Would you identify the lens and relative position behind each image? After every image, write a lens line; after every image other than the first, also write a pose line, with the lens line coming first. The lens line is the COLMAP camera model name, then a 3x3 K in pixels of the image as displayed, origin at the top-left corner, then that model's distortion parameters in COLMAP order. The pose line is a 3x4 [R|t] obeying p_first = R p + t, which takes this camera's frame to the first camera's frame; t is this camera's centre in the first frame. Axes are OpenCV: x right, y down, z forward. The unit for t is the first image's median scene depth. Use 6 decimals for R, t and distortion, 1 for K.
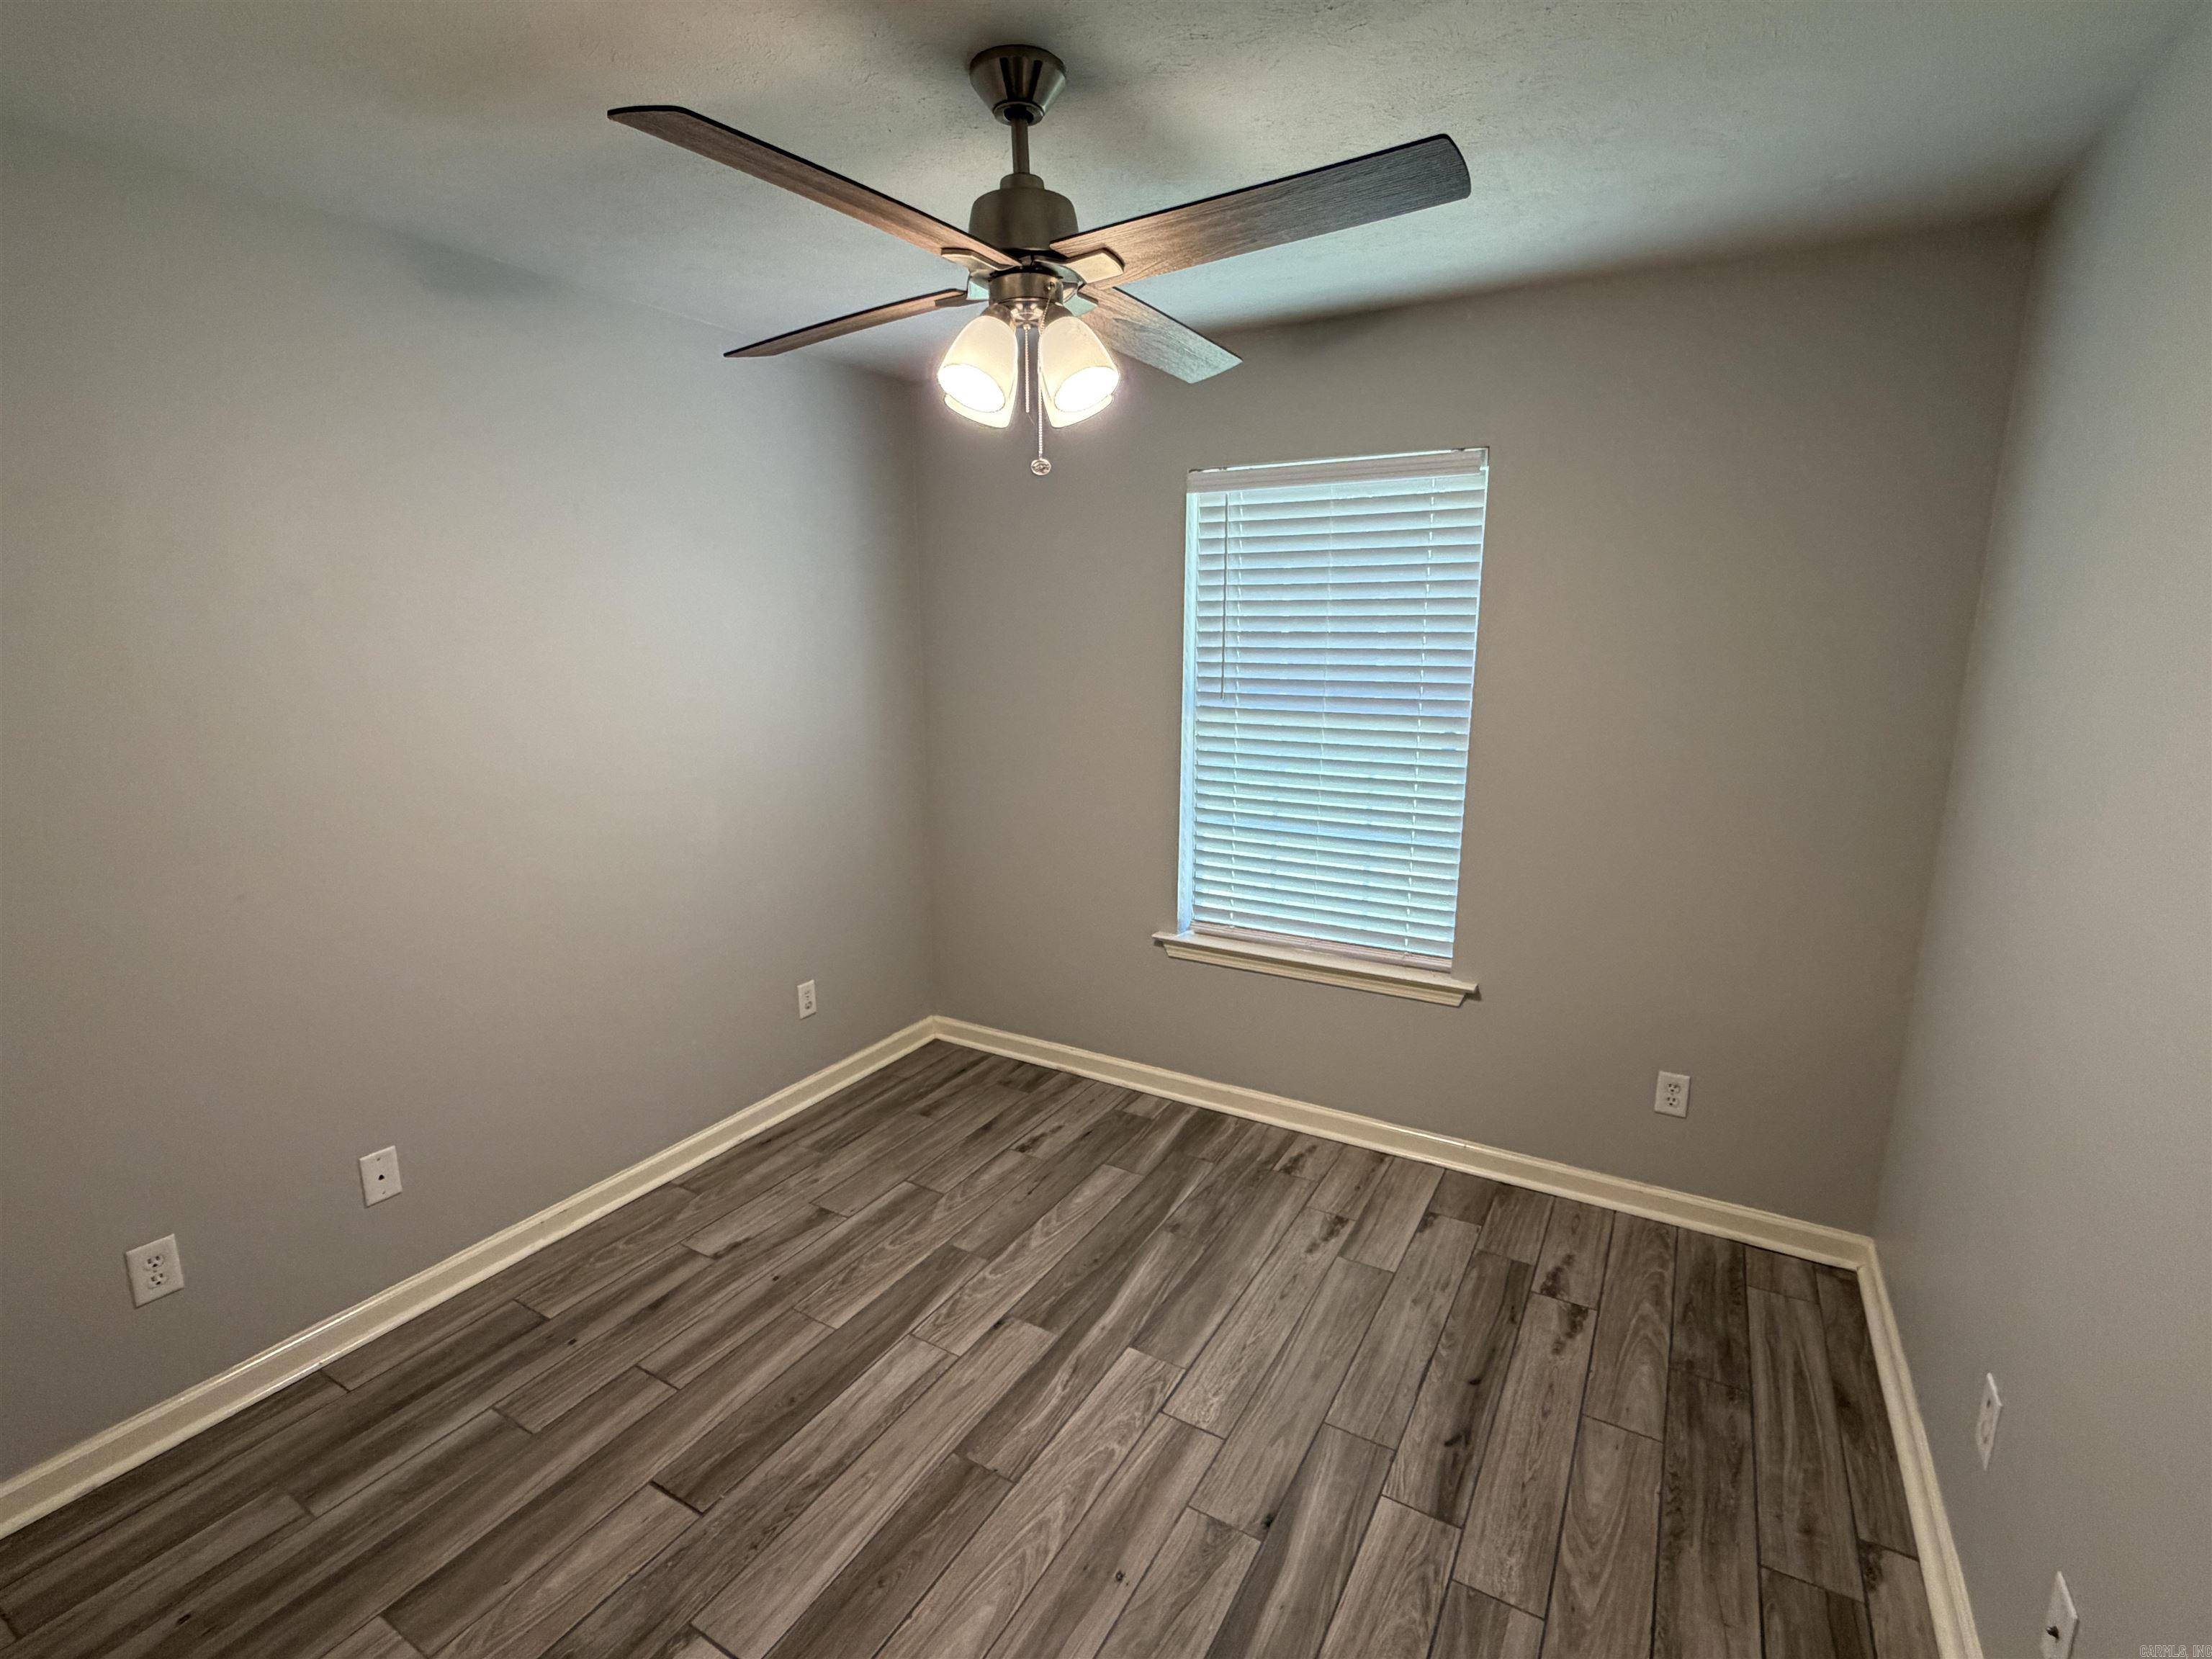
lens RADIAL K [[1021.4, 0, 1095.5], [0, 1021.4, 827.1], [0, 0, 1]] dist [0.002169, 0.000221]
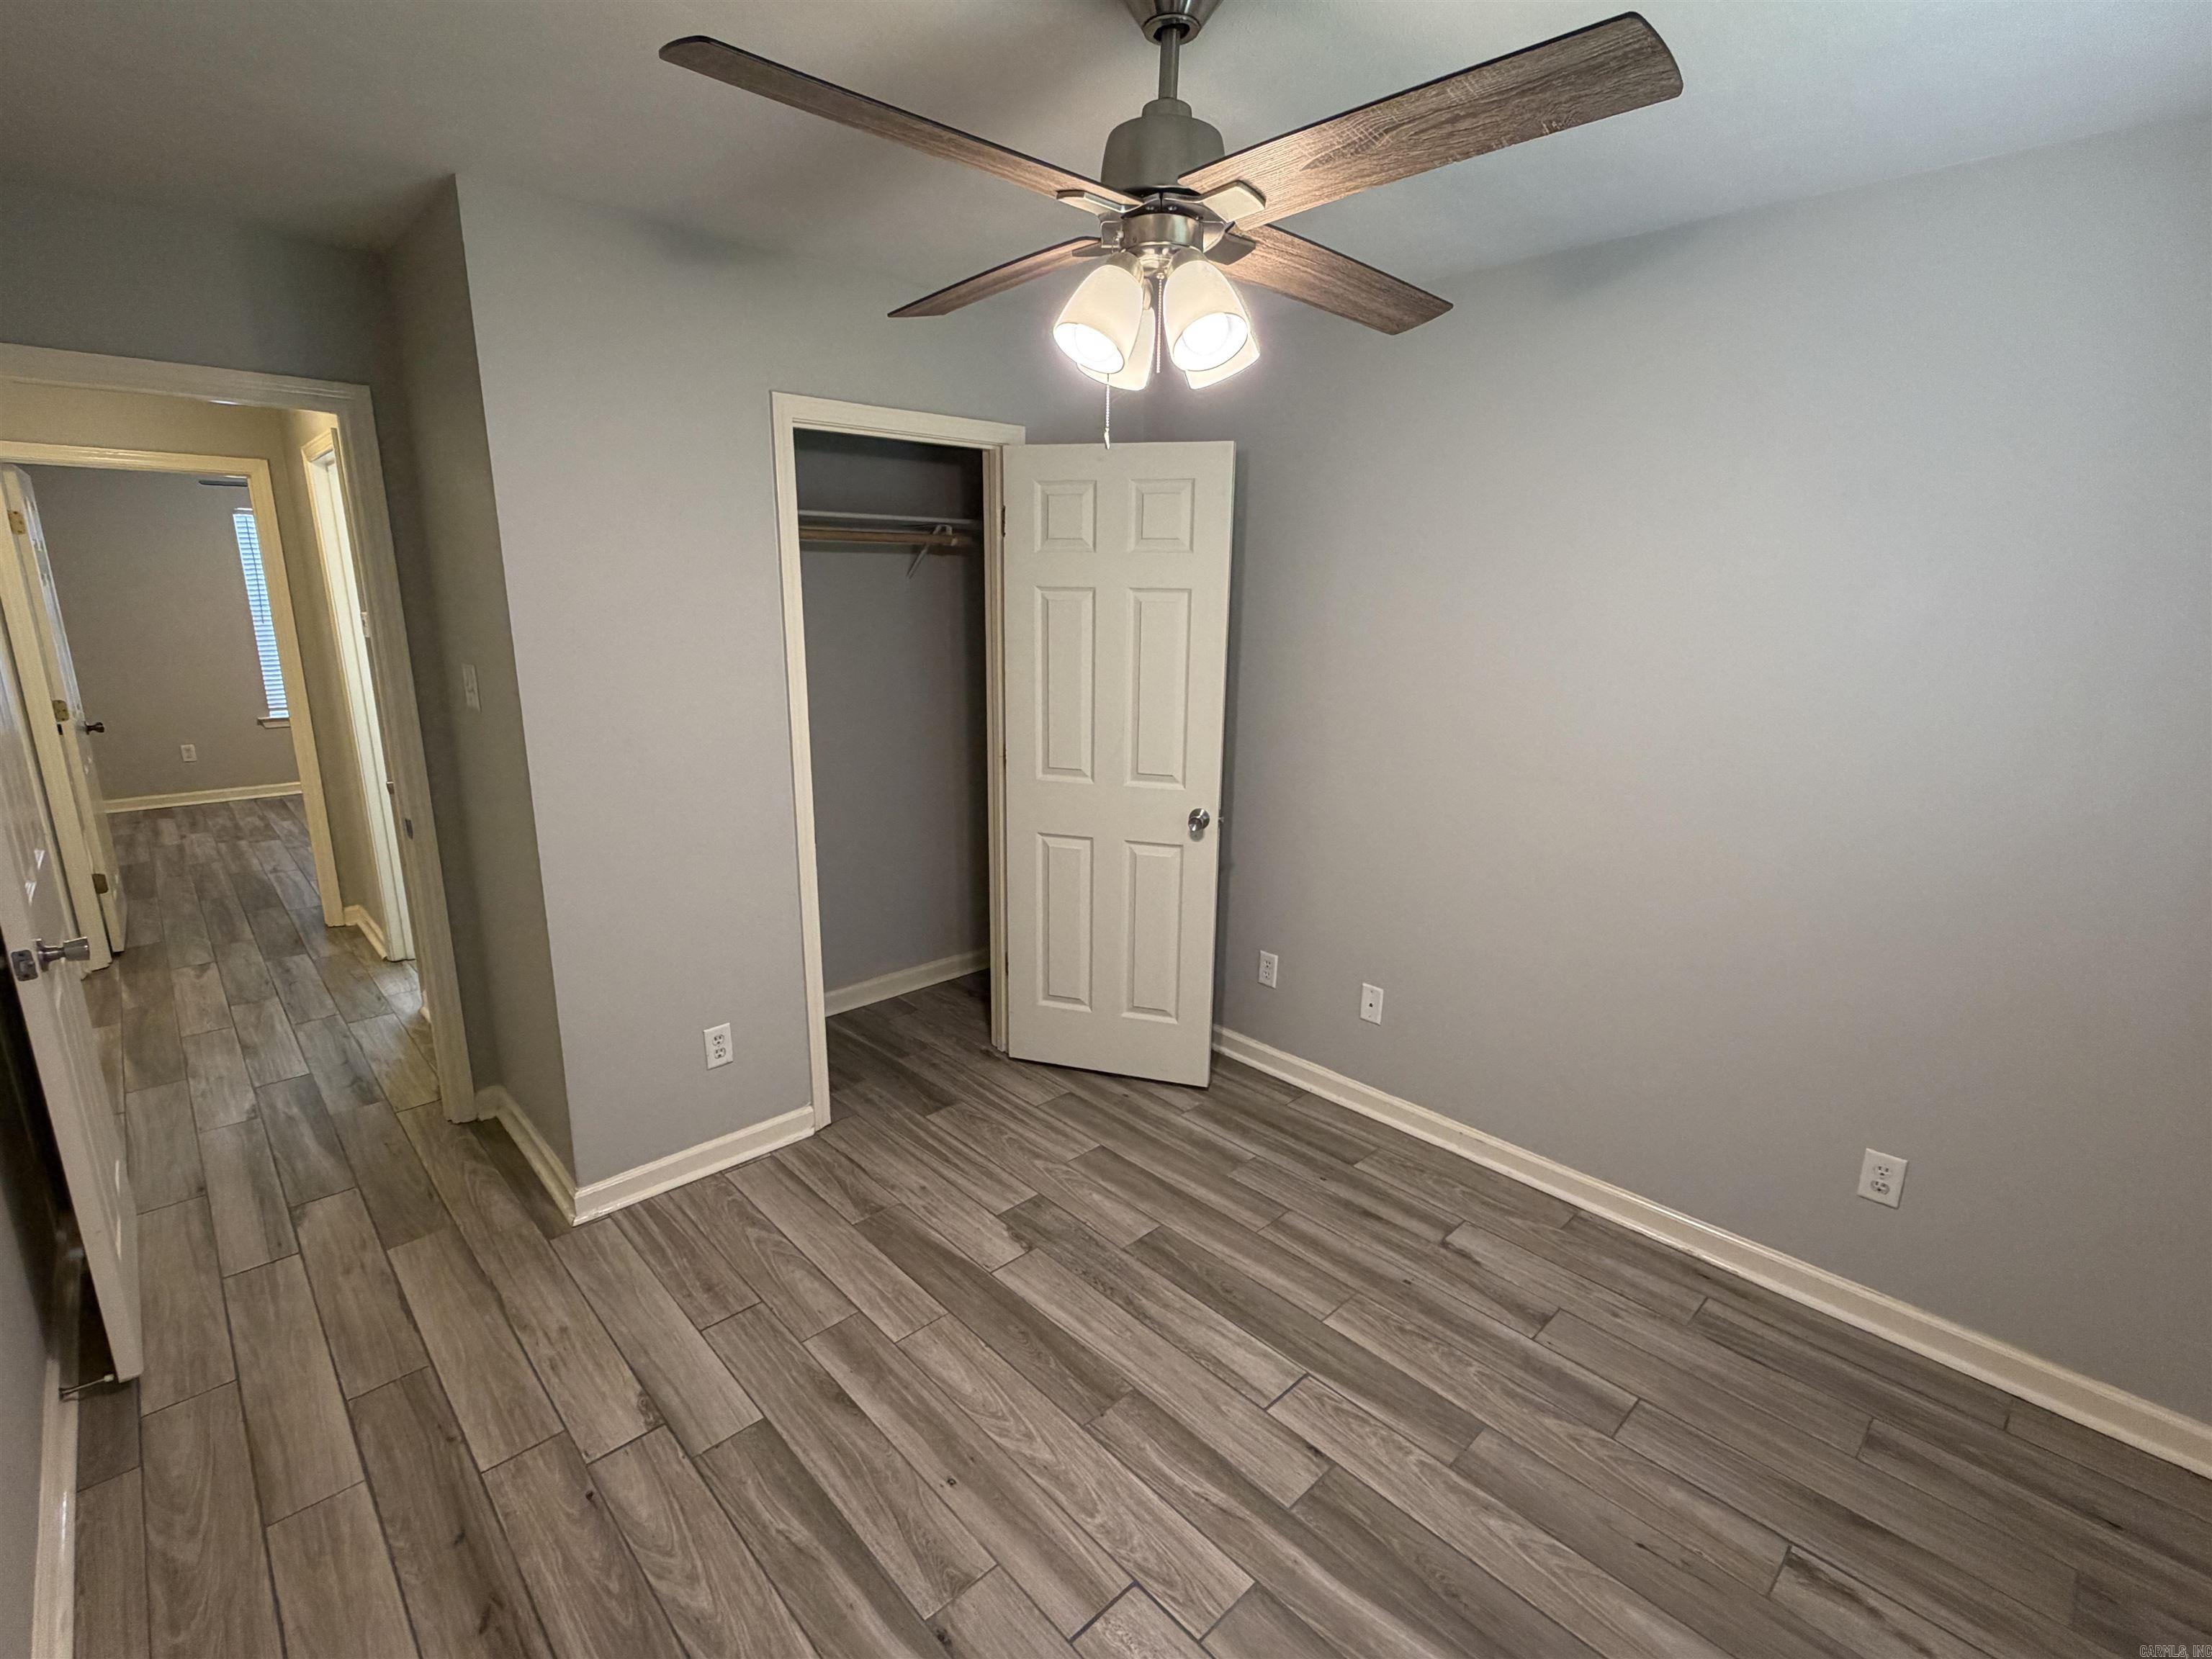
lens RADIAL K [[1021.4, 0, 1109.6], [0, 1021.4, 833.1], [0, 0, 1]] dist [0.002169, 0.000221]
pose [[-0.268130, 0.228436, -0.935908, 0.679620], [-0.196549, 0.938076, 0.285275, -0.213514], [0.943120, 0.260442, -0.206628, 0.969118]]
